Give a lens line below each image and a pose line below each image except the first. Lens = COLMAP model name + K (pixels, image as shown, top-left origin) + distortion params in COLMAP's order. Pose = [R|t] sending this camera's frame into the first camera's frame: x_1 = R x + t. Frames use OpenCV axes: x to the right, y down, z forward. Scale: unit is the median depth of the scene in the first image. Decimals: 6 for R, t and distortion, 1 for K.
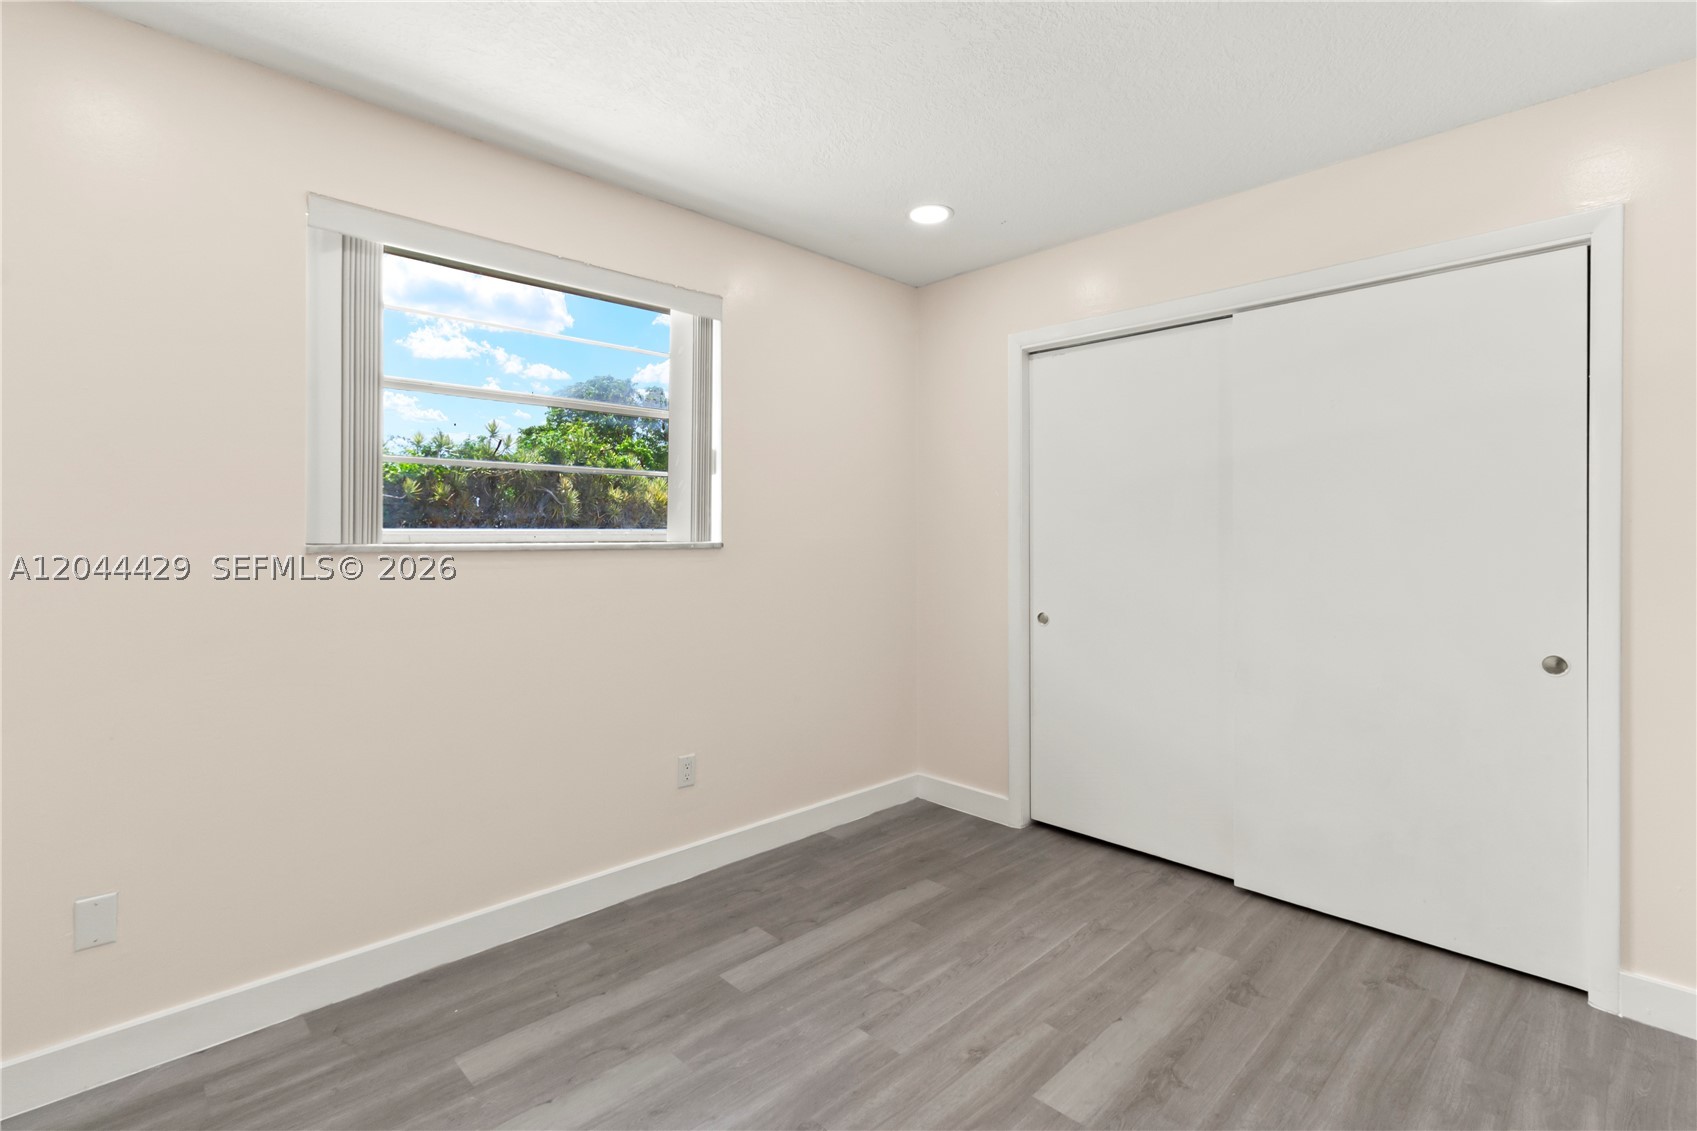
lens RADIAL K [[790.3, 0, 869.4], [0, 790.3, 542.2], [0, 0, 1]] dist [0.001450, -0.000112]
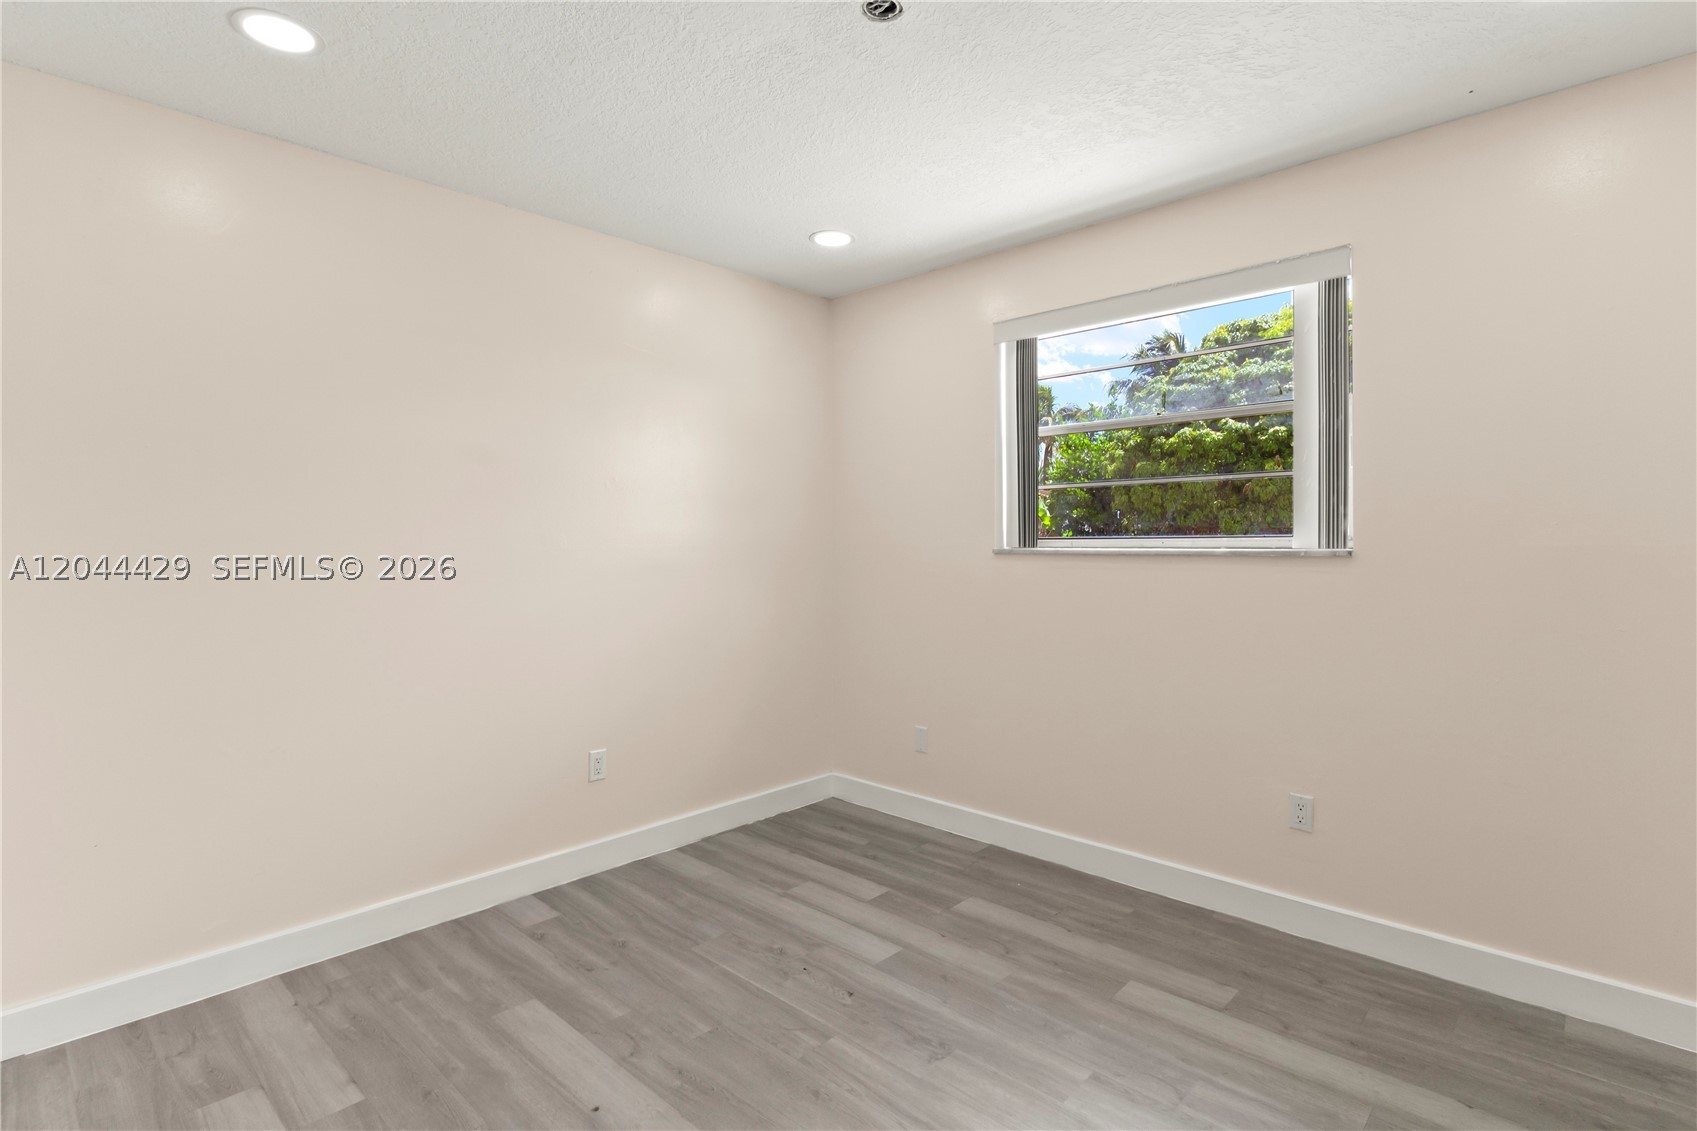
lens RADIAL K [[866.4, 0, 874.1], [0, 866.4, 556.2], [0, 0, 1]] dist [-0.009827, -0.000646]
pose [[0.015044, 0.019249, -0.999702, 0.871324], [-0.000214, 0.999815, 0.019248, -0.013901], [0.999887, -0.000075, 0.015045, 0.637135]]
